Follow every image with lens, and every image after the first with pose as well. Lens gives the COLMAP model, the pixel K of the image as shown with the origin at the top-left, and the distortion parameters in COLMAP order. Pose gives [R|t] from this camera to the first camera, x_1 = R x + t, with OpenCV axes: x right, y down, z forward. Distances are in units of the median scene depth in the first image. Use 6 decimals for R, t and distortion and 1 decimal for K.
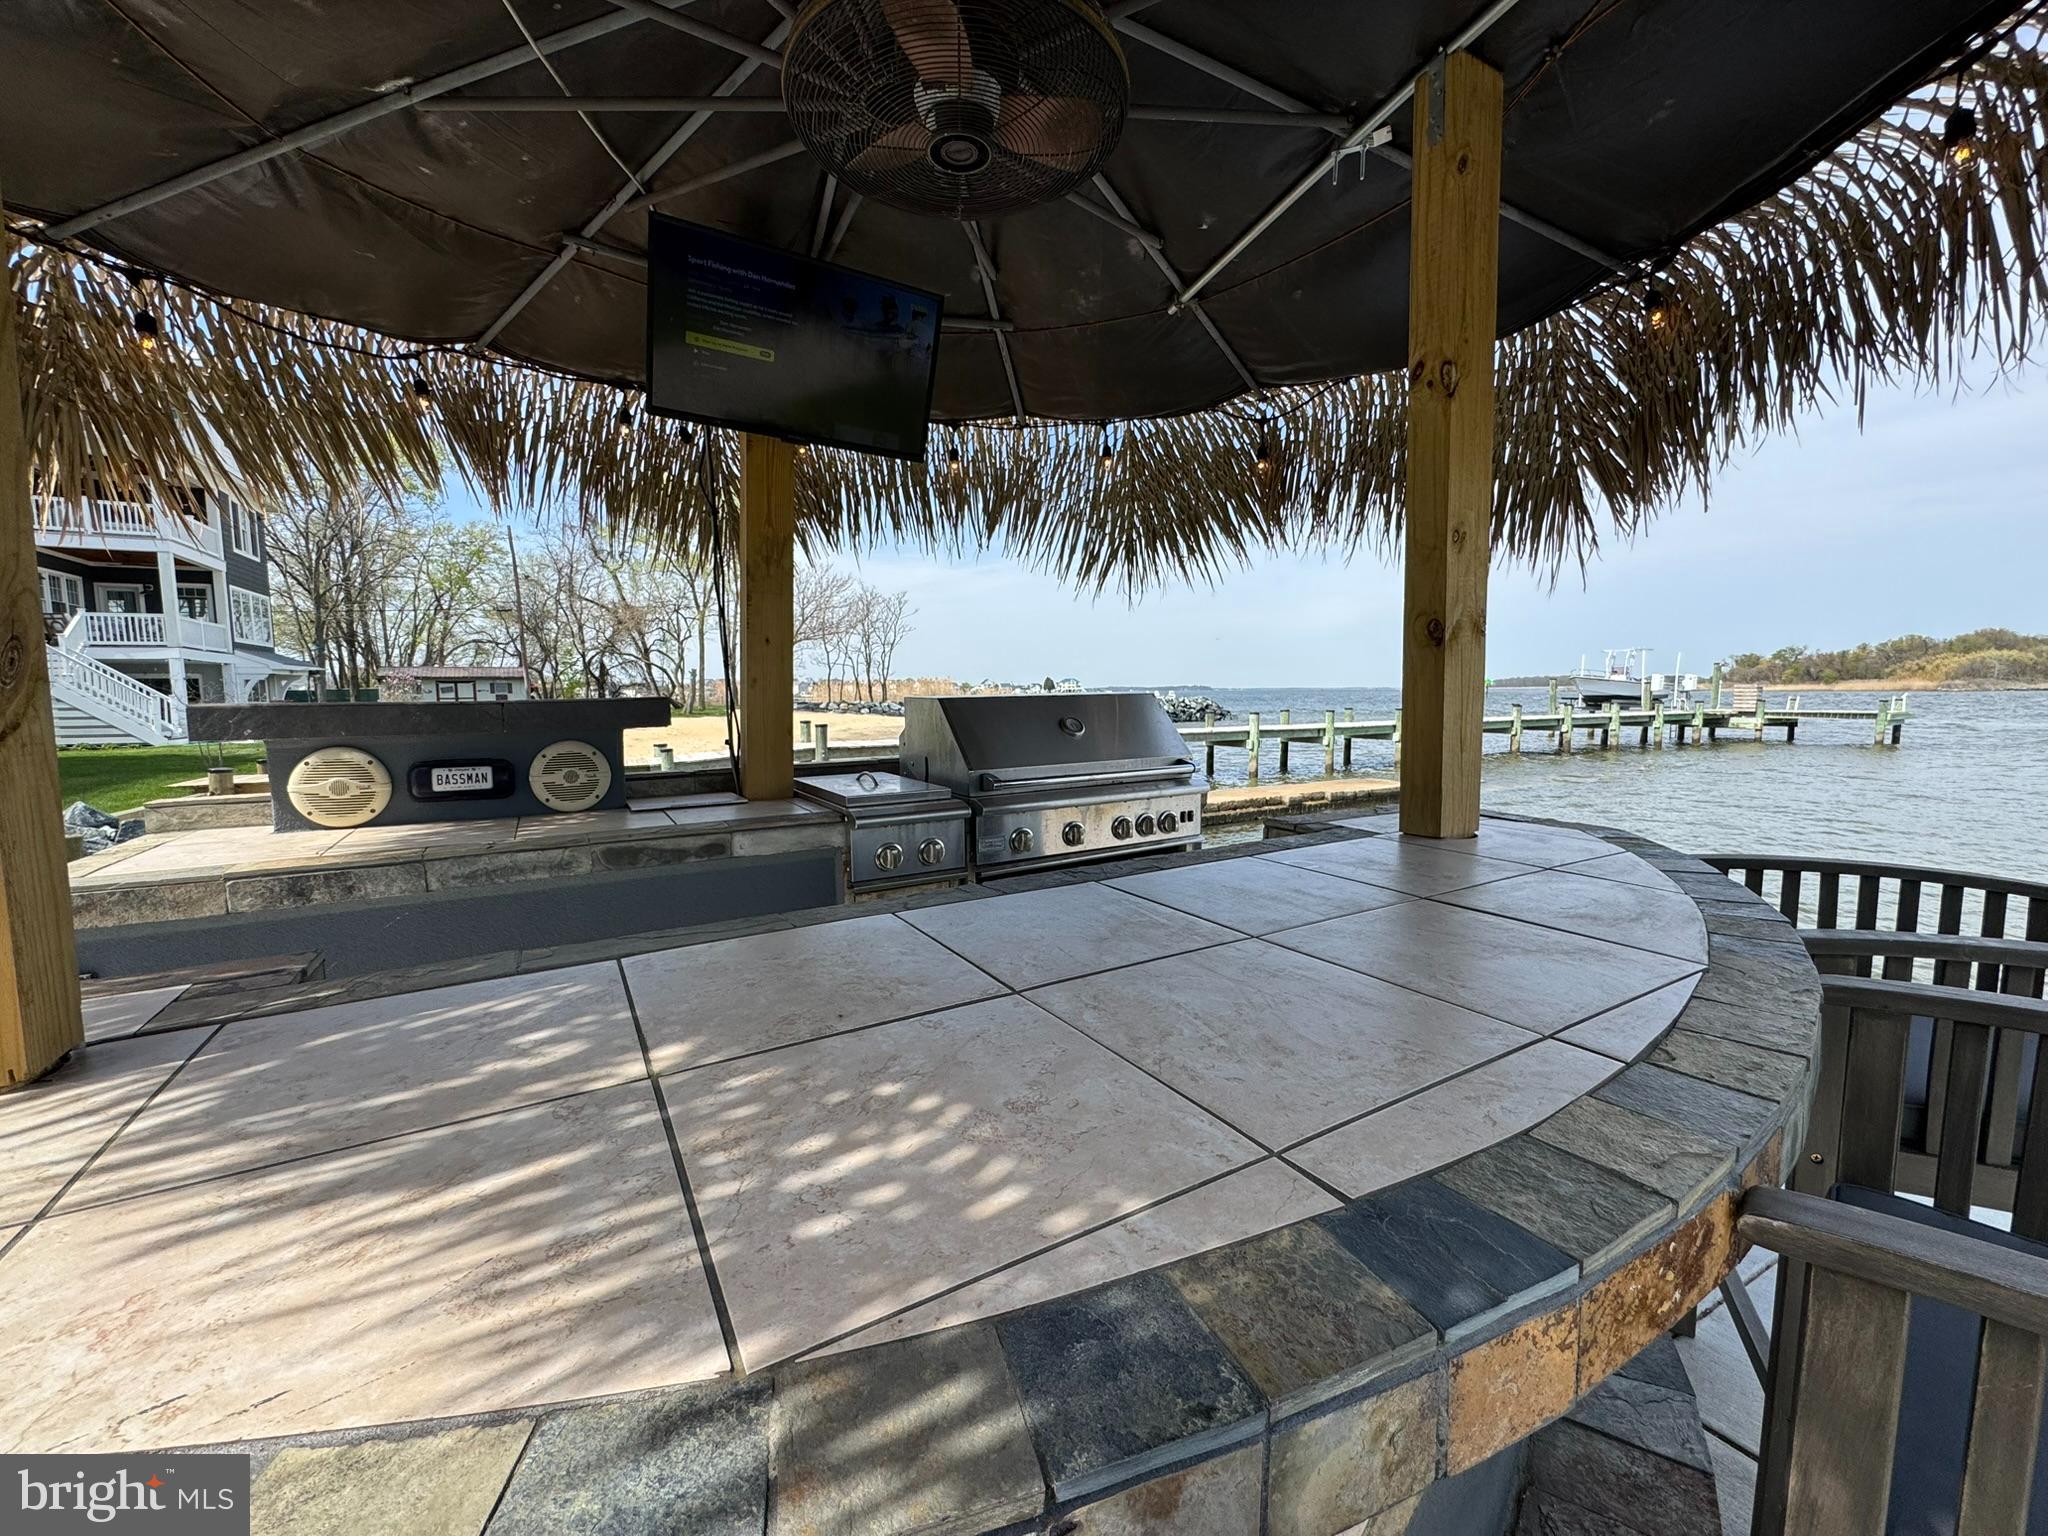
lens RADIAL K [[814.6, 0, 1024.0], [0, 814.6, 768.0], [0, 0, 1]] dist [-0.001722, -0.000184]
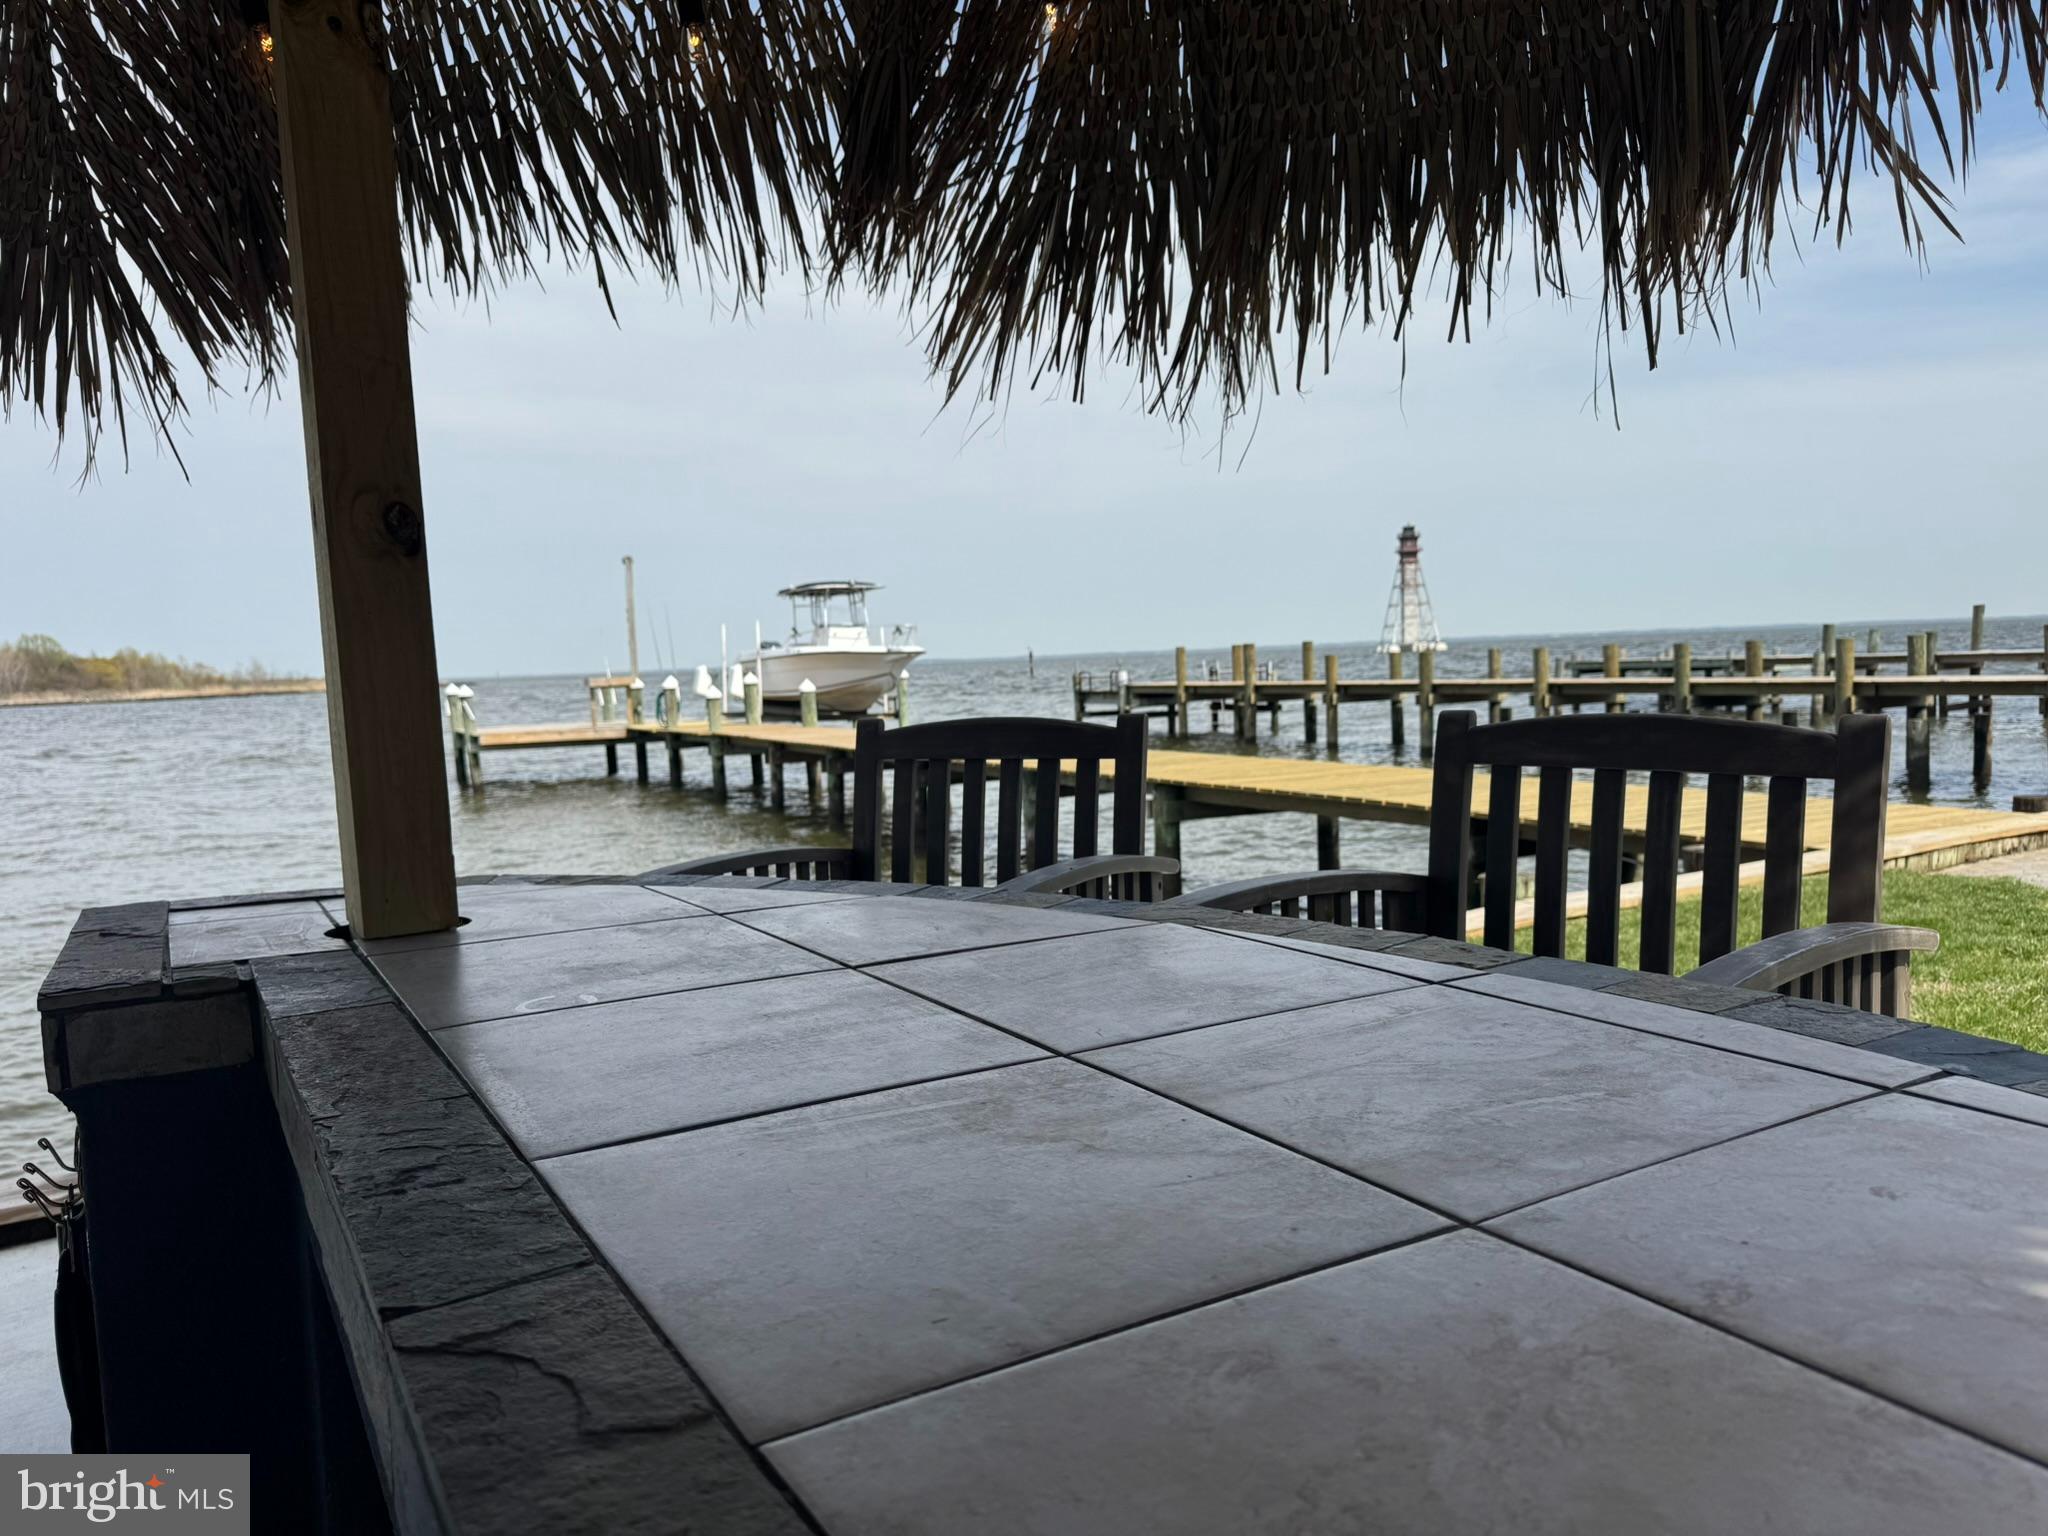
lens RADIAL K [[1421.2, 0, 1028.4], [0, 1421.2, 763.2], [0, 0, 1]] dist [0.154038, -0.257843]
pose [[0.012456, -0.062779, 0.997950, -0.695749], [0.137825, 0.988609, 0.060471, -0.046517], [-0.990378, 0.136789, 0.020966, 1.053378]]
